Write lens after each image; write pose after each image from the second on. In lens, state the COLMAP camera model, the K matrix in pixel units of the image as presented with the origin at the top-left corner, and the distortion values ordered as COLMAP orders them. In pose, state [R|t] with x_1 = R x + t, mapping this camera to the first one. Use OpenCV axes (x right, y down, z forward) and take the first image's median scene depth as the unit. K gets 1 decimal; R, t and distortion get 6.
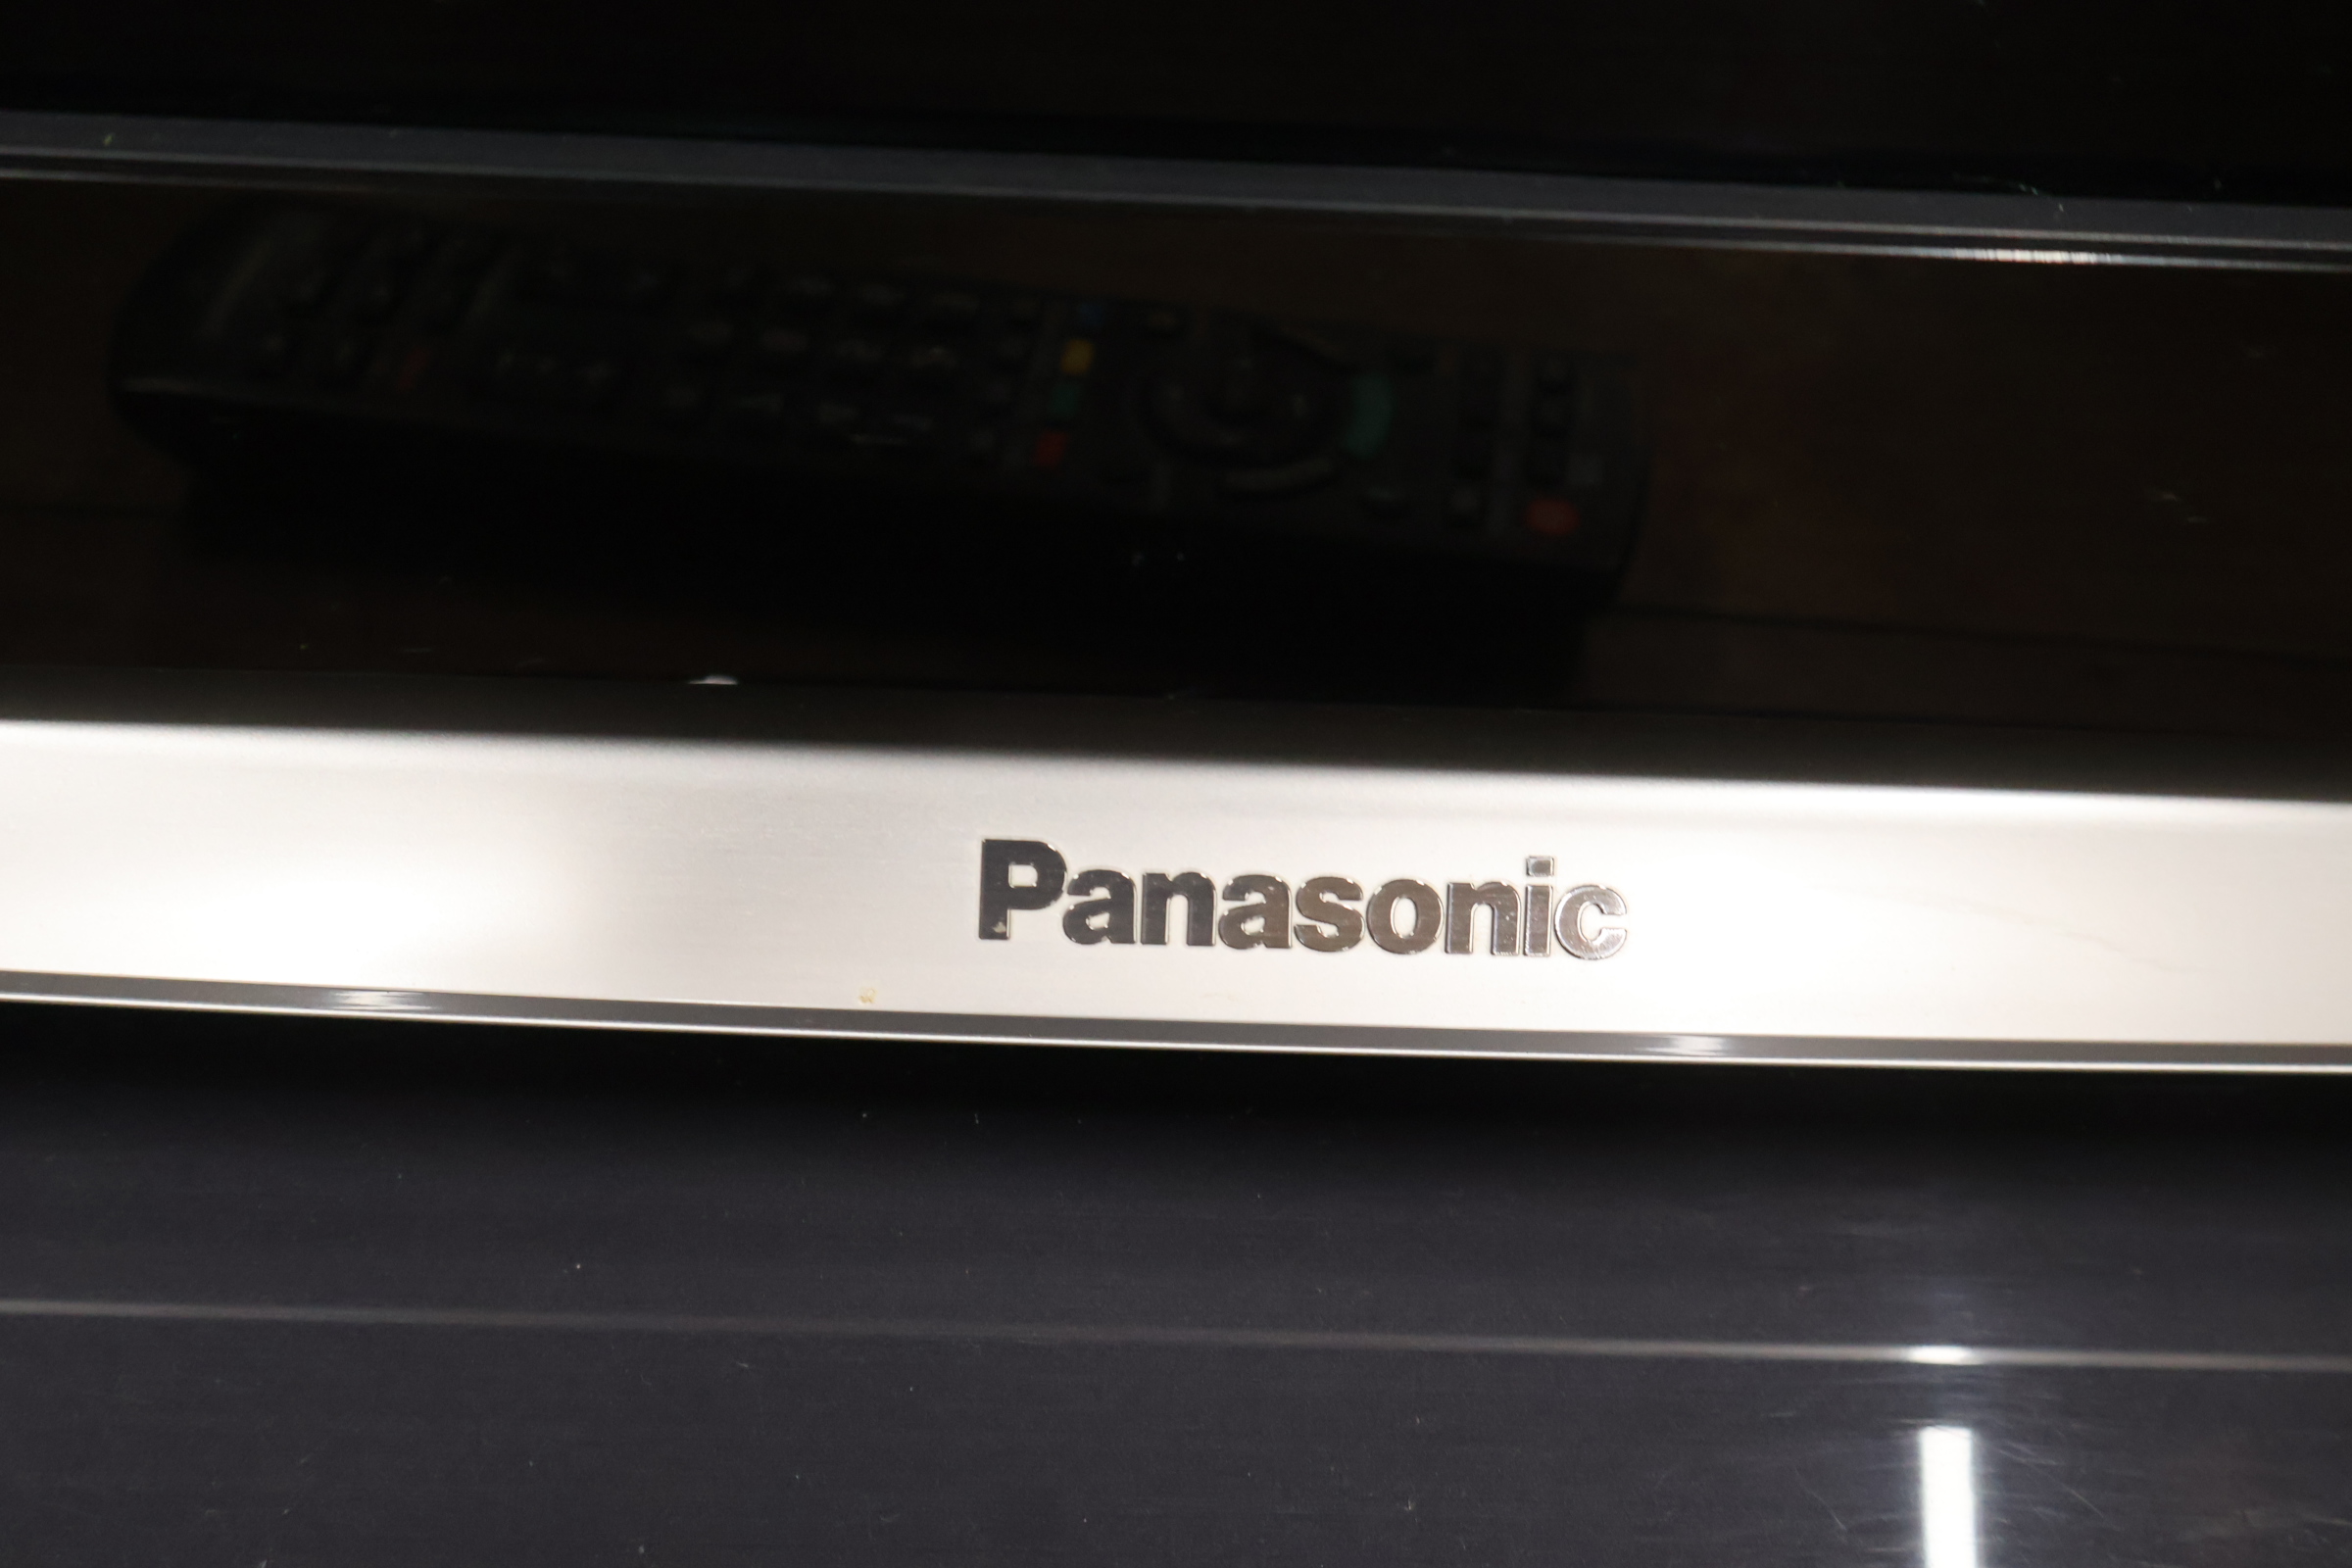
lens RADIAL K [[2969.2, 0, 1176.0], [0, 2969.2, 784.0], [0, 0, 1]] dist [-0.005142, 0.025178]
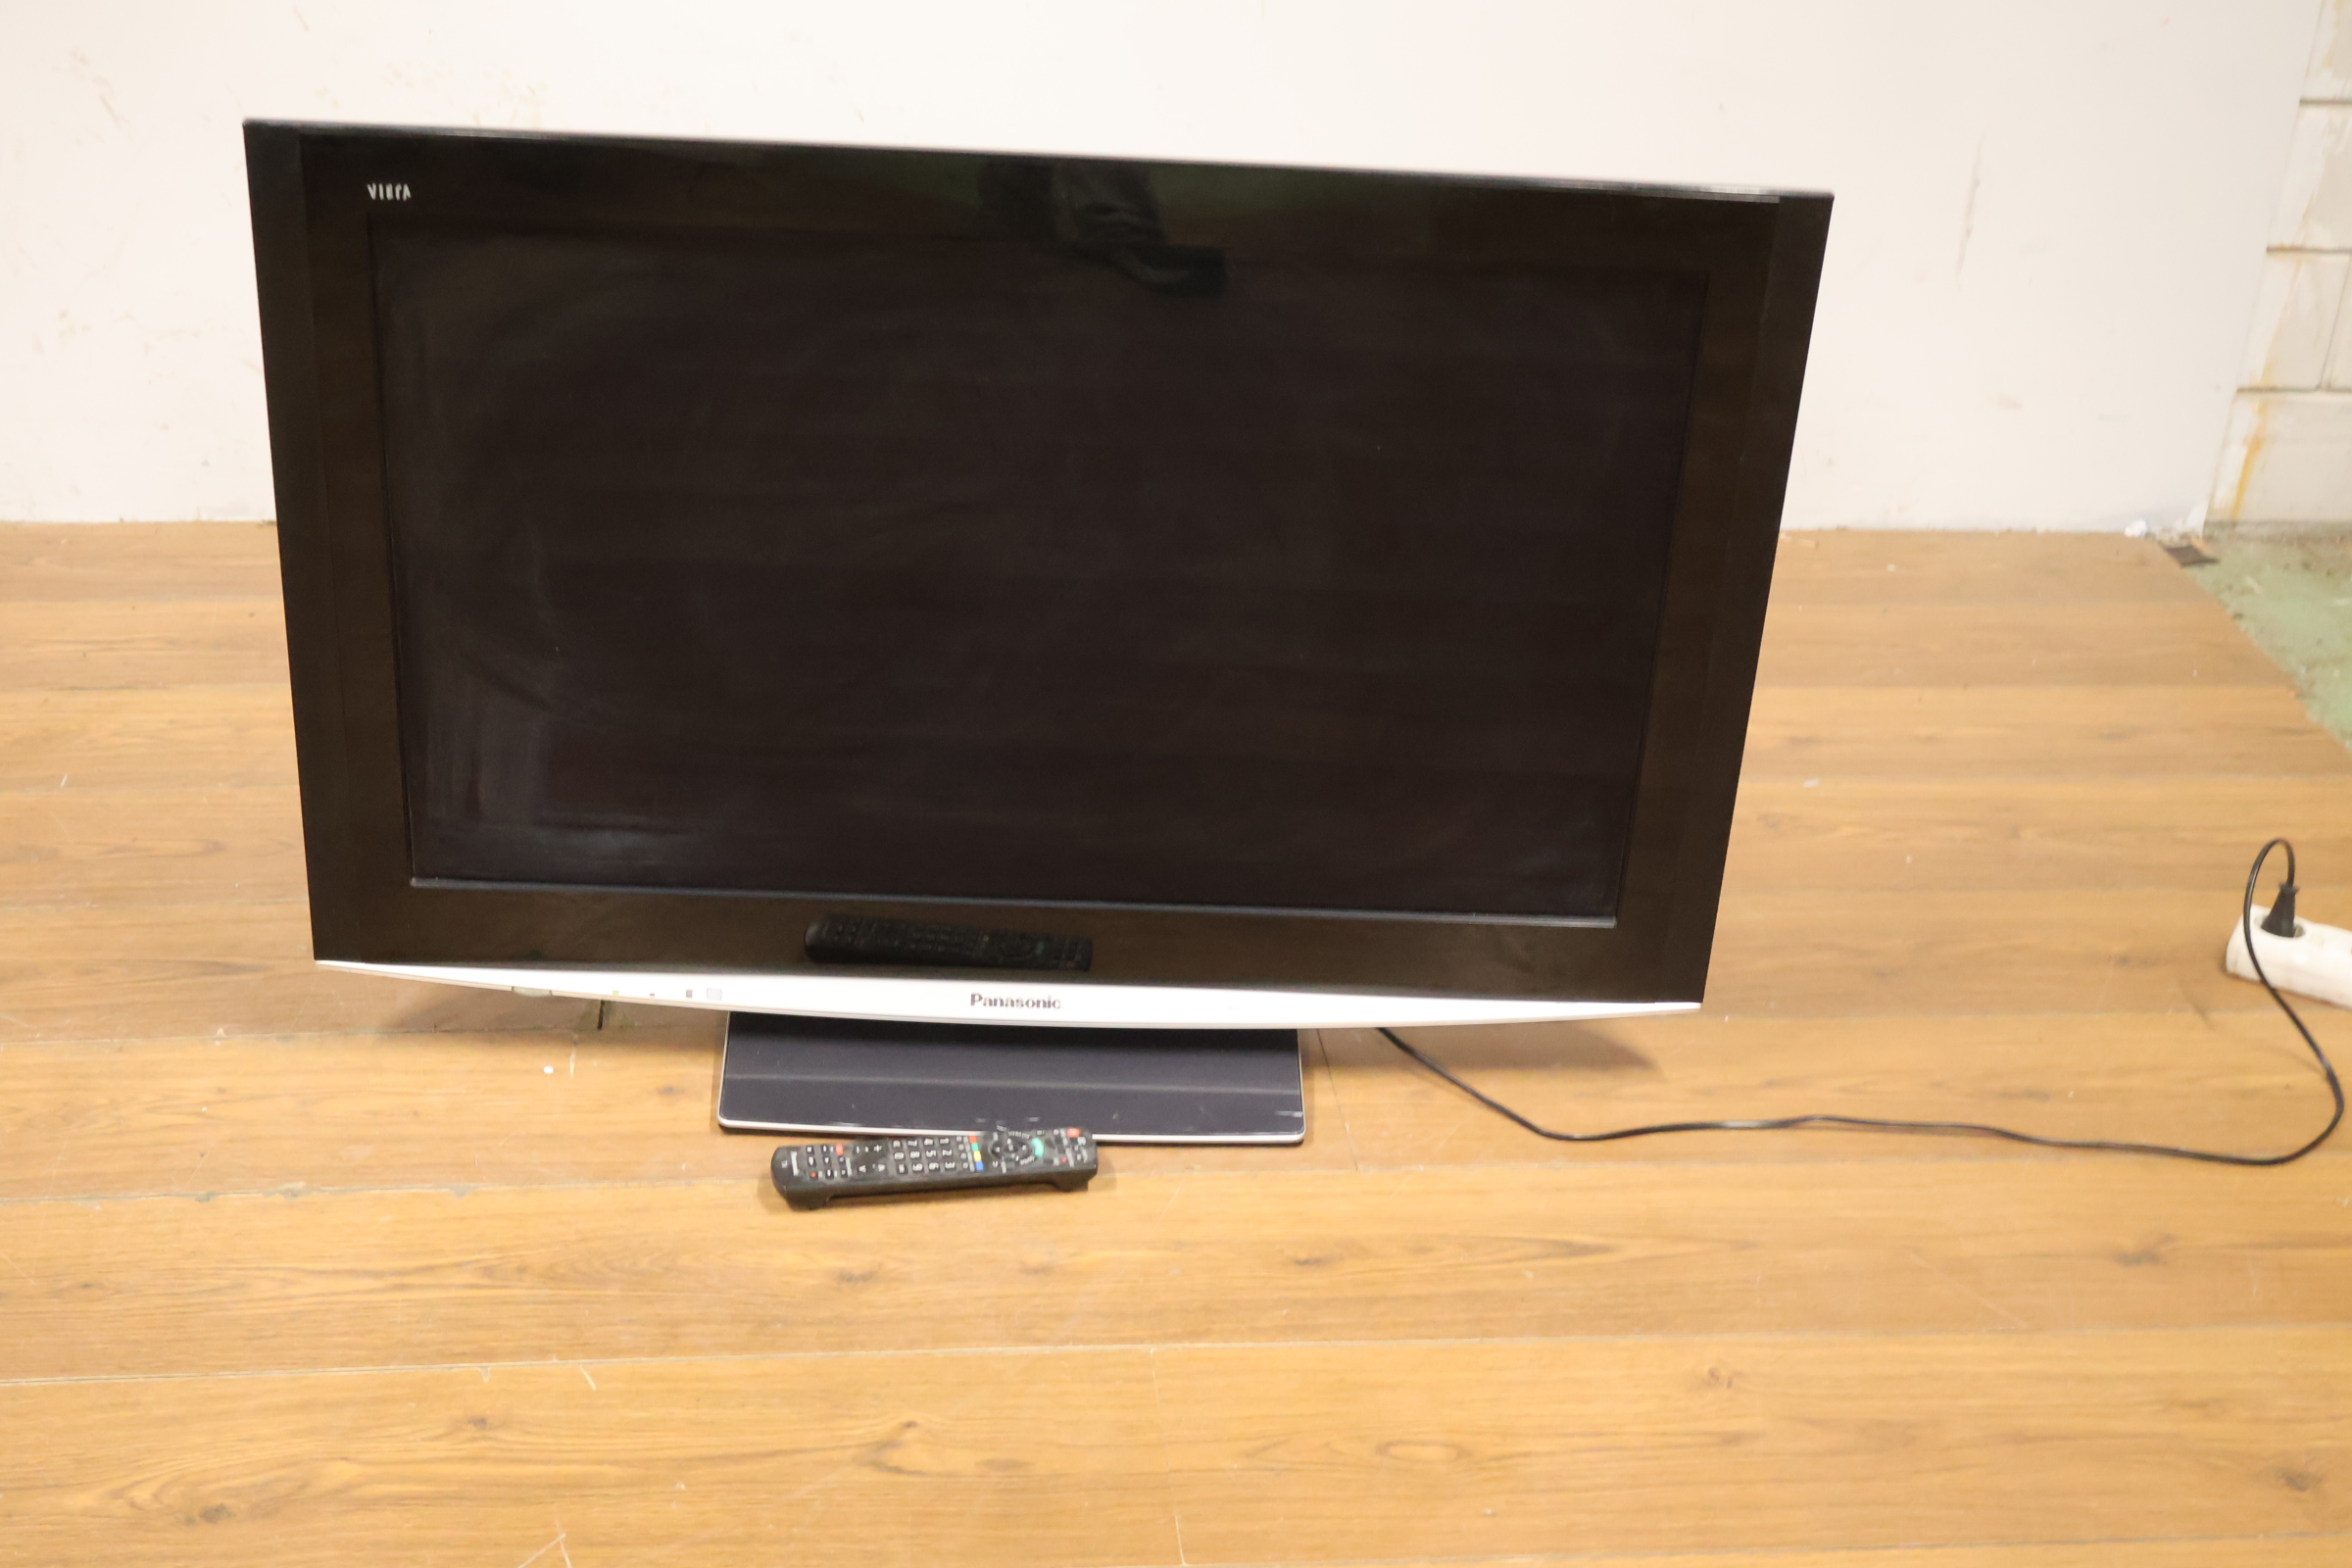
lens RADIAL K [[2987.3, 0, 1176.0], [0, 2987.3, 784.0], [0, 0, 1]] dist [-0.004306, 0.001268]
pose [[0.999669, -0.008258, 0.024355, 0.186546], [0.014352, 0.964984, -0.261914, 1.036216], [-0.021340, 0.262177, 0.964784, -4.424480]]
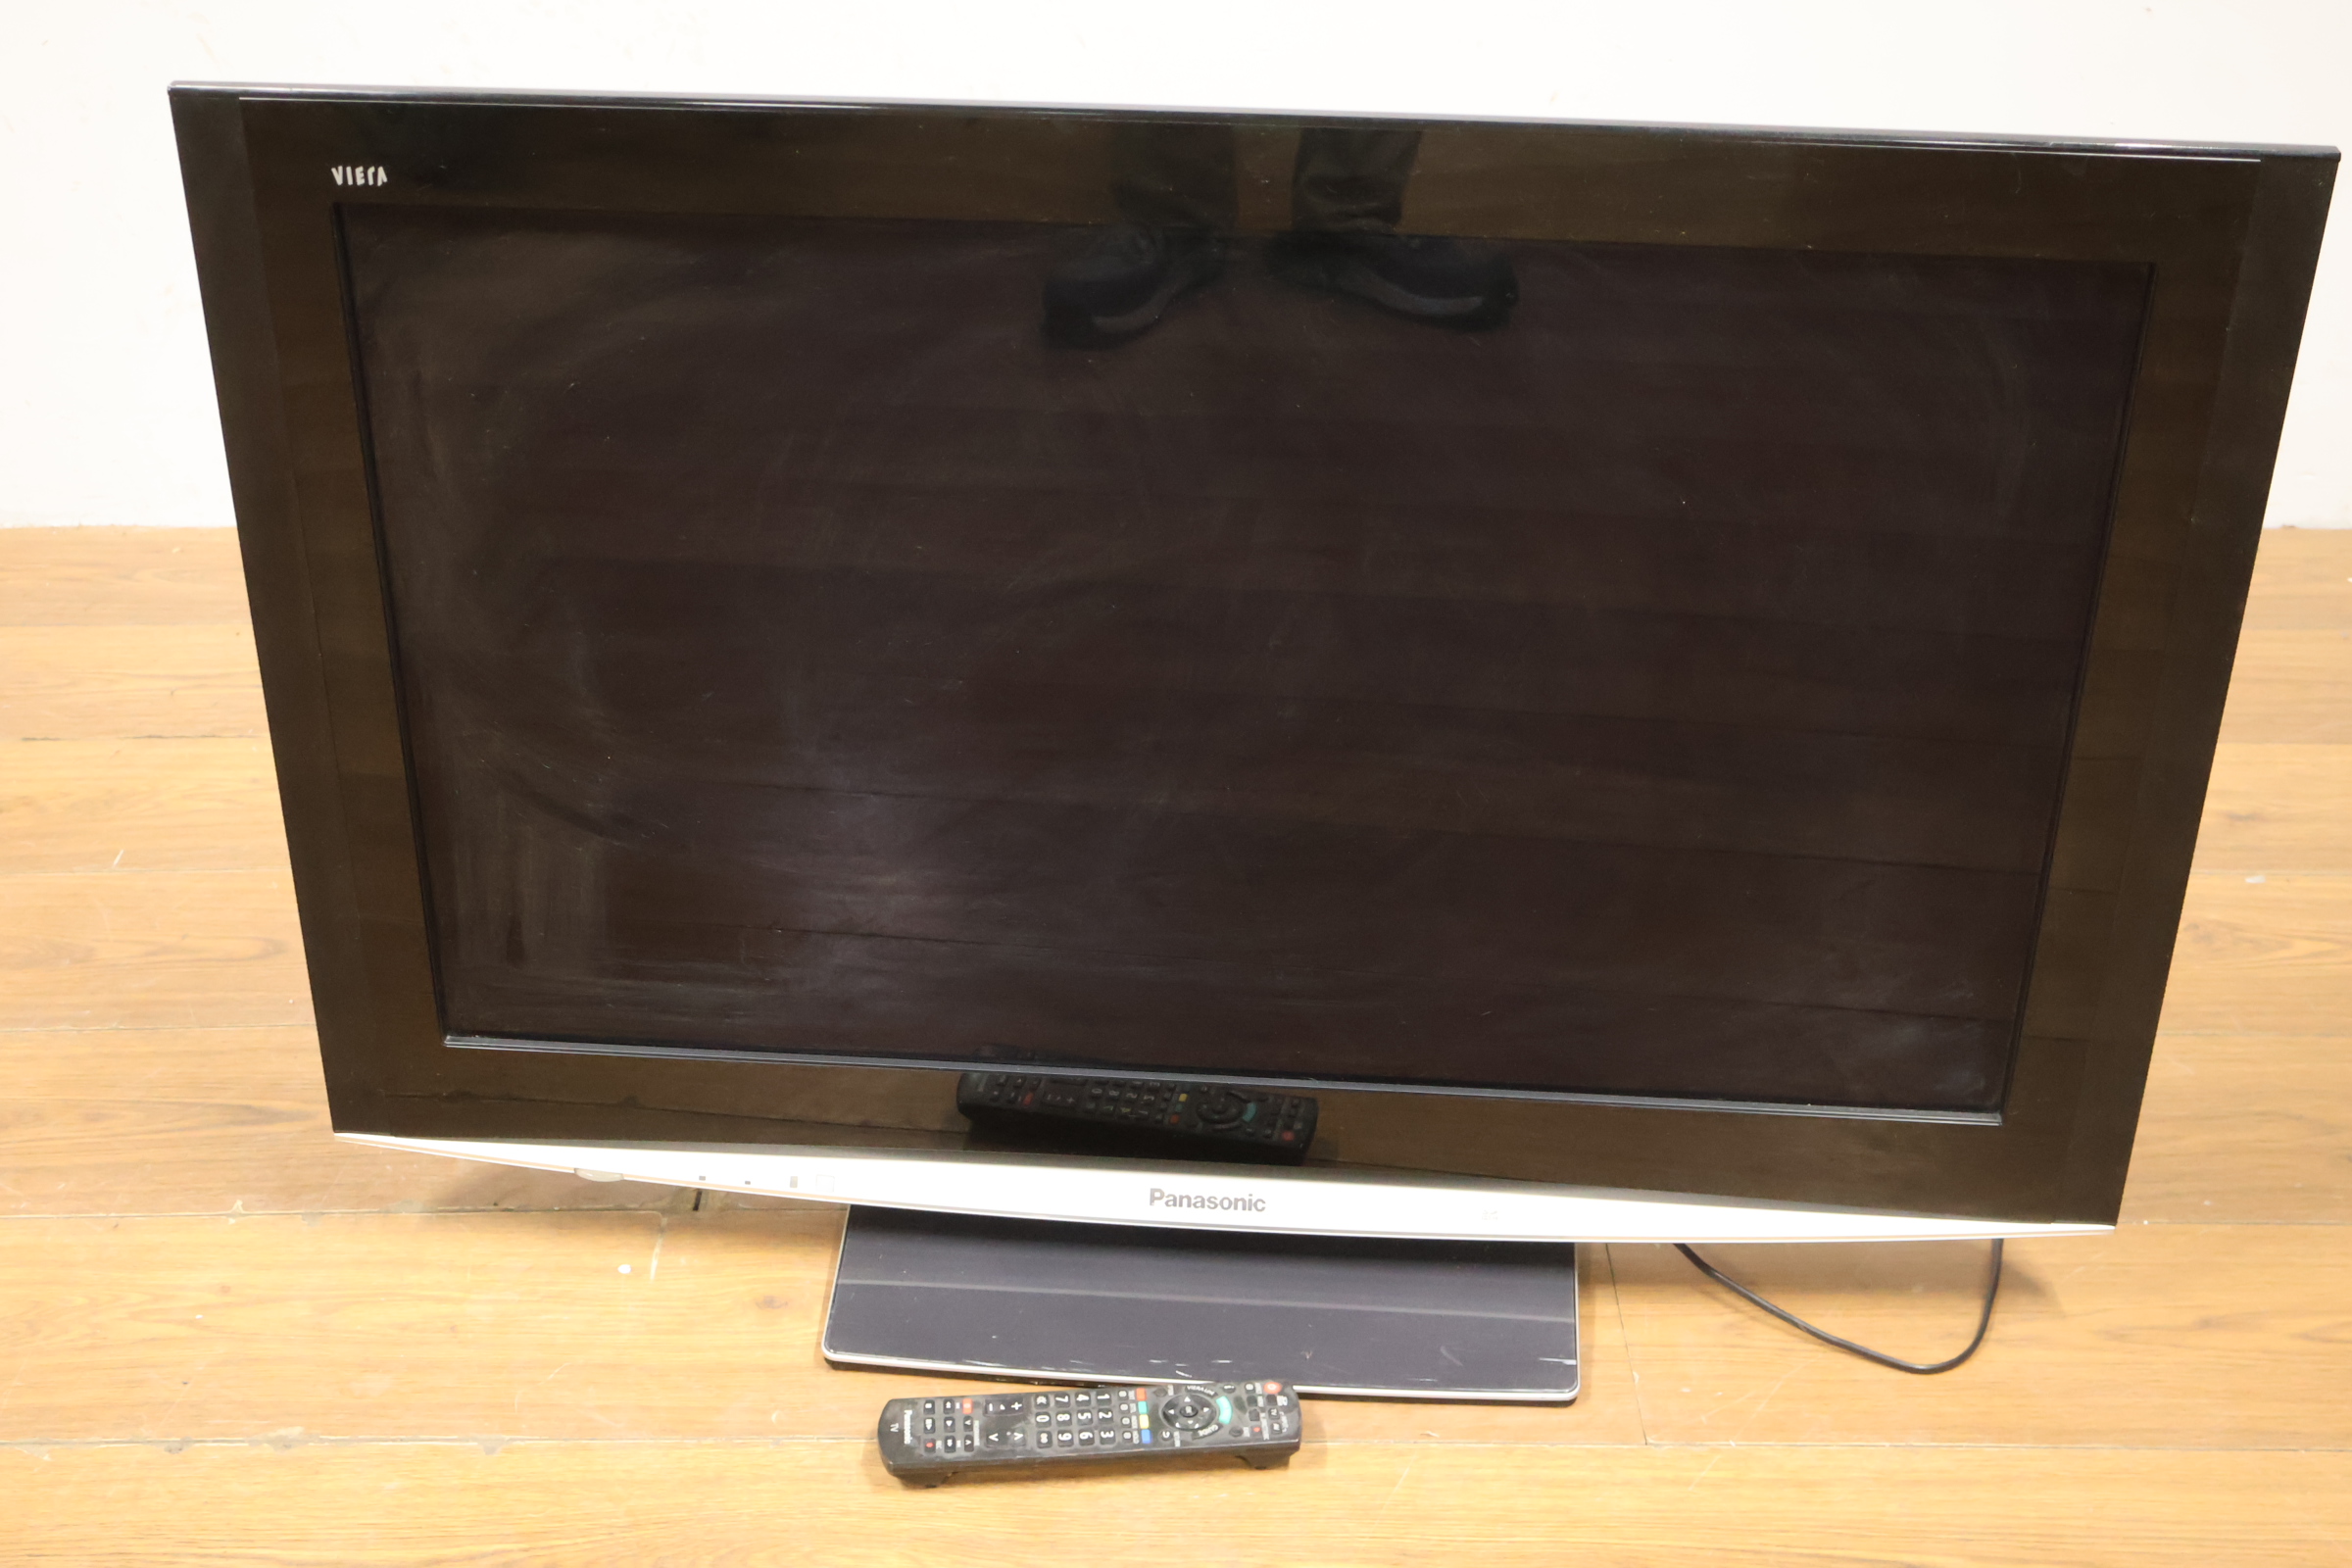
lens RADIAL K [[2969.2, 0, 1176.0], [0, 2969.2, 784.0], [0, 0, 1]] dist [-0.005142, 0.025178]
pose [[0.995429, 0.000633, -0.095507, 0.374175], [-0.022290, 0.973904, -0.225861, 0.390756], [0.092872, 0.226958, 0.969466, -3.320628]]
